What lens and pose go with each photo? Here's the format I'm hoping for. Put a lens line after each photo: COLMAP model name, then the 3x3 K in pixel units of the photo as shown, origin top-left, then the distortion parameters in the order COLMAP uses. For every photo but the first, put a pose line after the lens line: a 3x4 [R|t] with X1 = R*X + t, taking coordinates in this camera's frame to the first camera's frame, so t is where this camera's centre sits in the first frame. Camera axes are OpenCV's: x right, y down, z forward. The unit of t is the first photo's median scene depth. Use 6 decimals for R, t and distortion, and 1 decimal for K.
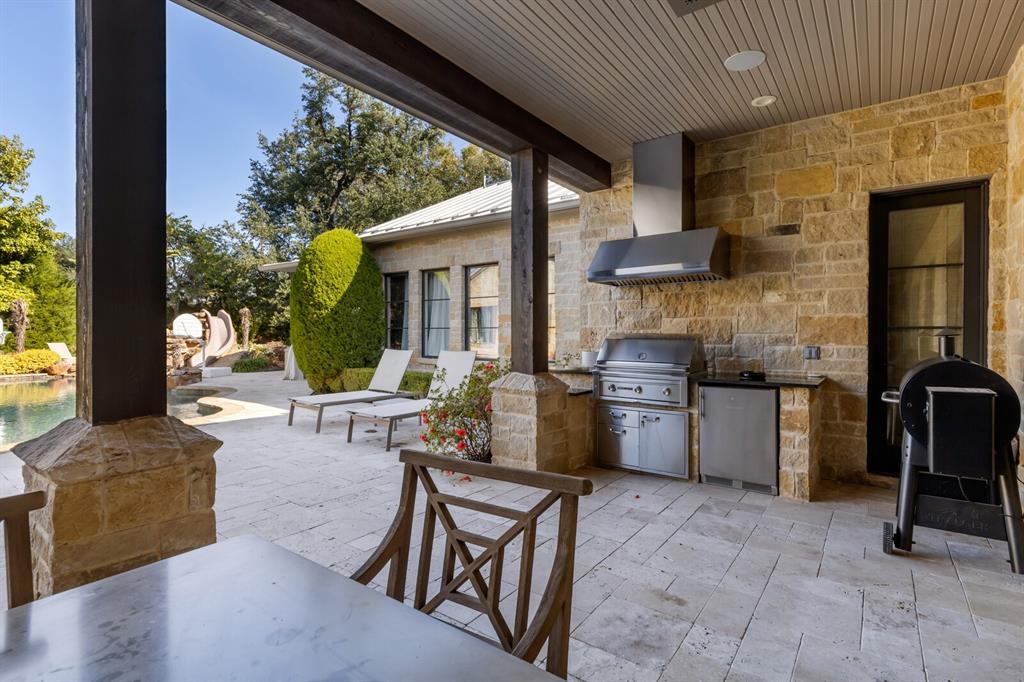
lens RADIAL K [[482.7, 0, 514.5], [0, 482.7, 337.5], [0, 0, 1]] dist [0.002212, 0.000132]
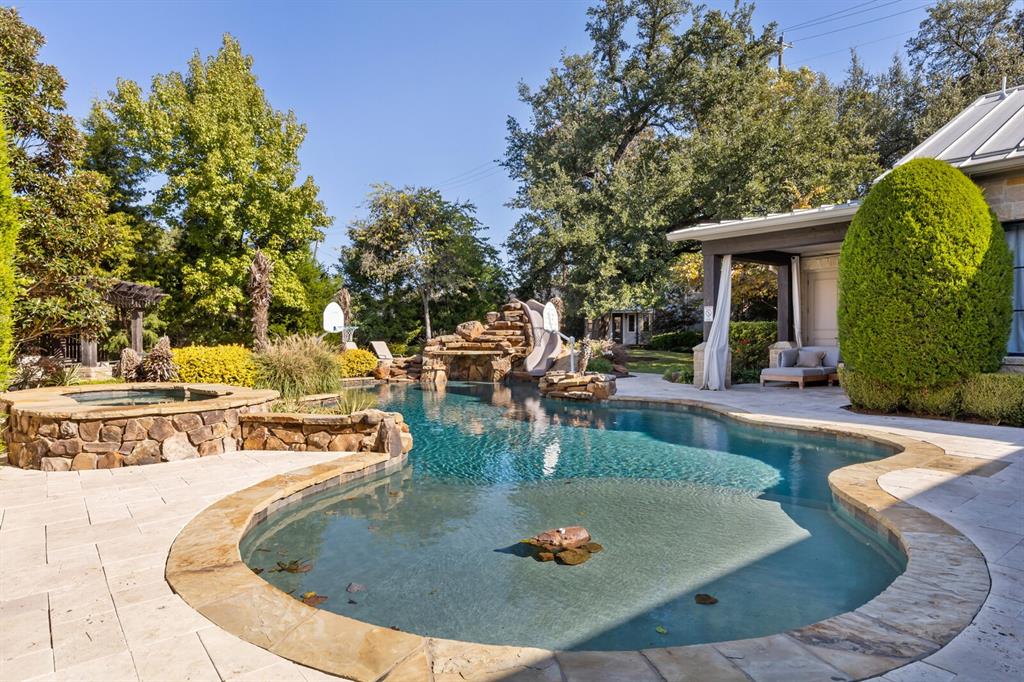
lens RADIAL K [[597.5, 0, 516.2], [0, 597.5, 341.5], [0, 0, 1]] dist [0.001401, 0.000045]
pose [[0.965654, -0.002039, -0.259824, -0.416114], [0.002354, 0.999997, 0.000903, 0.011090], [0.259821, -0.001484, 0.965656, 0.057494]]
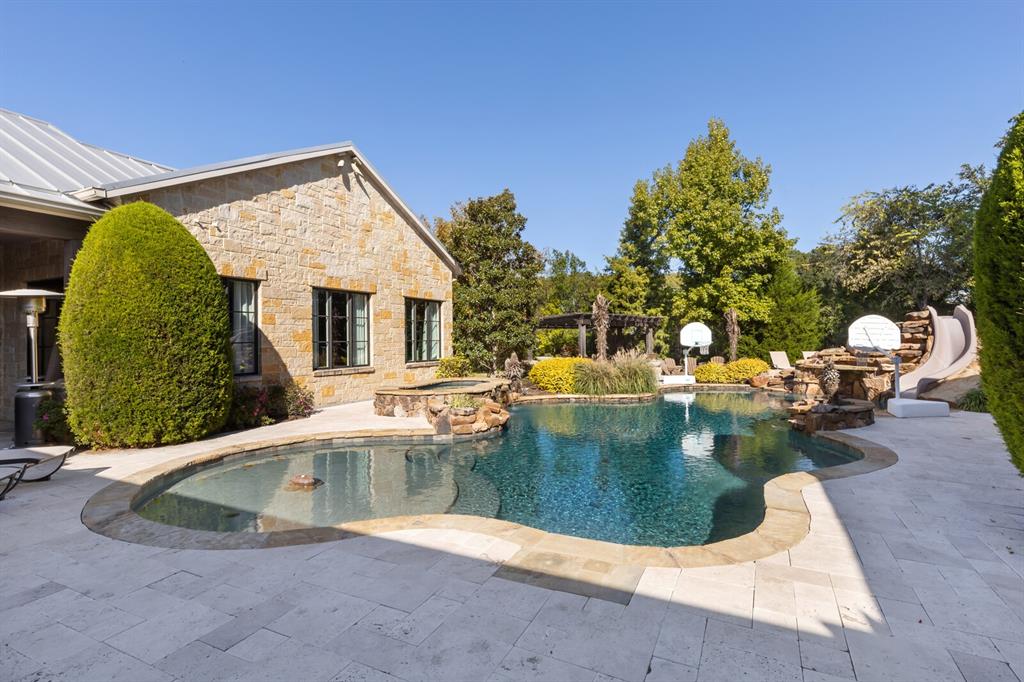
lens RADIAL K [[482.7, 0, 532.5], [0, 482.7, 328.4], [0, 0, 1]] dist [0.002212, 0.000132]
pose [[0.198172, -0.024765, -0.979854, -0.102221], [0.002043, 0.999689, -0.024853, -0.013133], [0.980165, 0.002924, 0.198161, 0.353150]]
